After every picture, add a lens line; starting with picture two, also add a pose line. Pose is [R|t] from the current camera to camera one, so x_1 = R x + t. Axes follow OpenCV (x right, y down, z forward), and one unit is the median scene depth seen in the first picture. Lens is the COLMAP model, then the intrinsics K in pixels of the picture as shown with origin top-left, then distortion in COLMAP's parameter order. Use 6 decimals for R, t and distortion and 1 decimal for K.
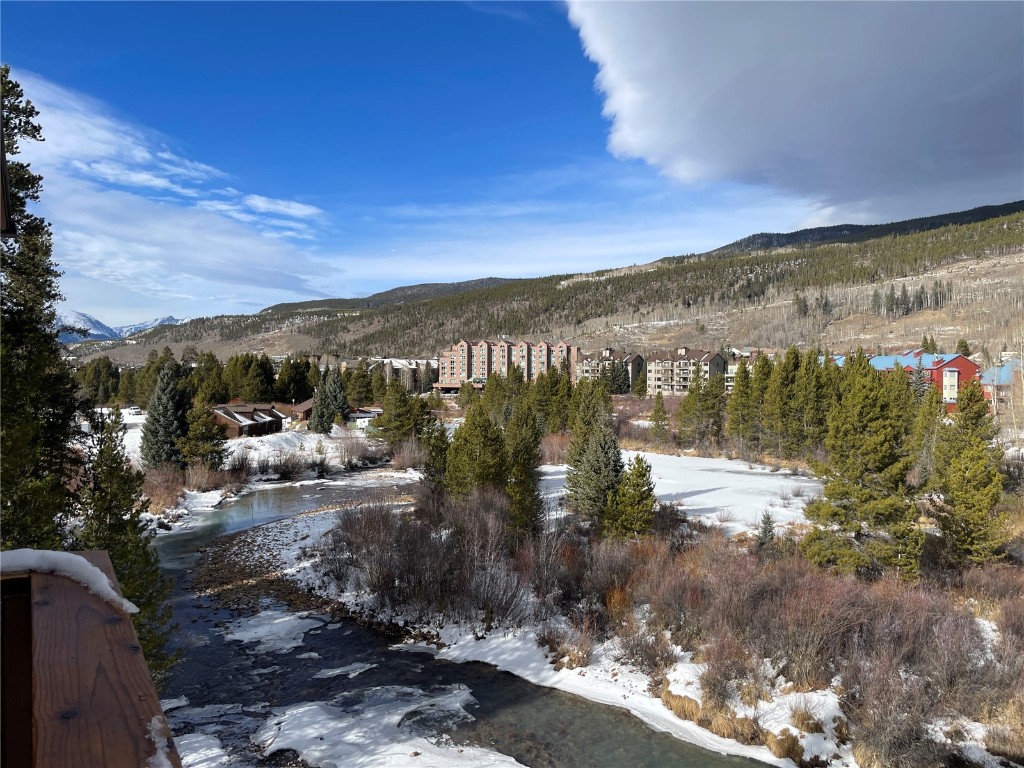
lens RADIAL K [[774.3, 0, 512.5], [0, 774.3, 376.8], [0, 0, 1]] dist [0.090687, -0.113641]
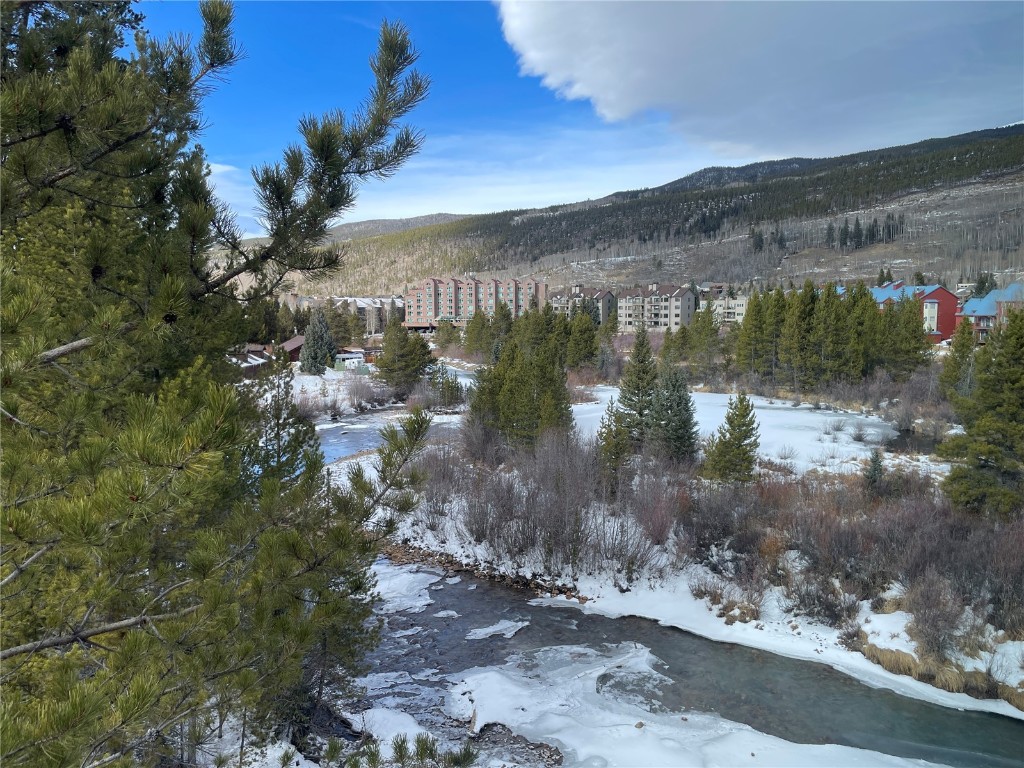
lens RADIAL K [[774.3, 0, 510.5], [0, 774.3, 381.8], [0, 0, 1]] dist [0.090687, -0.113641]
pose [[0.998192, -0.016665, 0.057749, -0.094744], [0.011646, 0.996212, 0.086178, 0.000911], [-0.058966, -0.085350, 0.994605, 0.040196]]
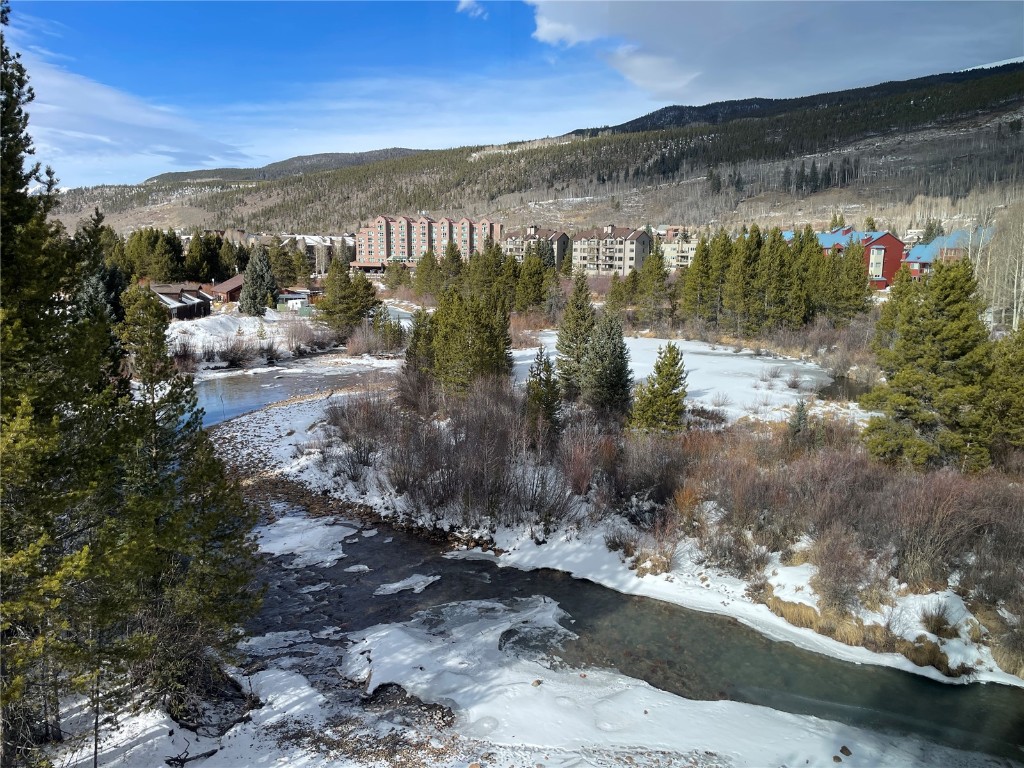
lens RADIAL K [[774.3, 0, 507.2], [0, 774.3, 387.5], [0, 0, 1]] dist [0.090687, -0.113641]
pose [[0.994099, -0.016910, 0.107154, -0.073576], [-0.001320, 0.985818, 0.167816, -0.001216], [-0.108473, -0.166967, 0.979977, 0.053513]]
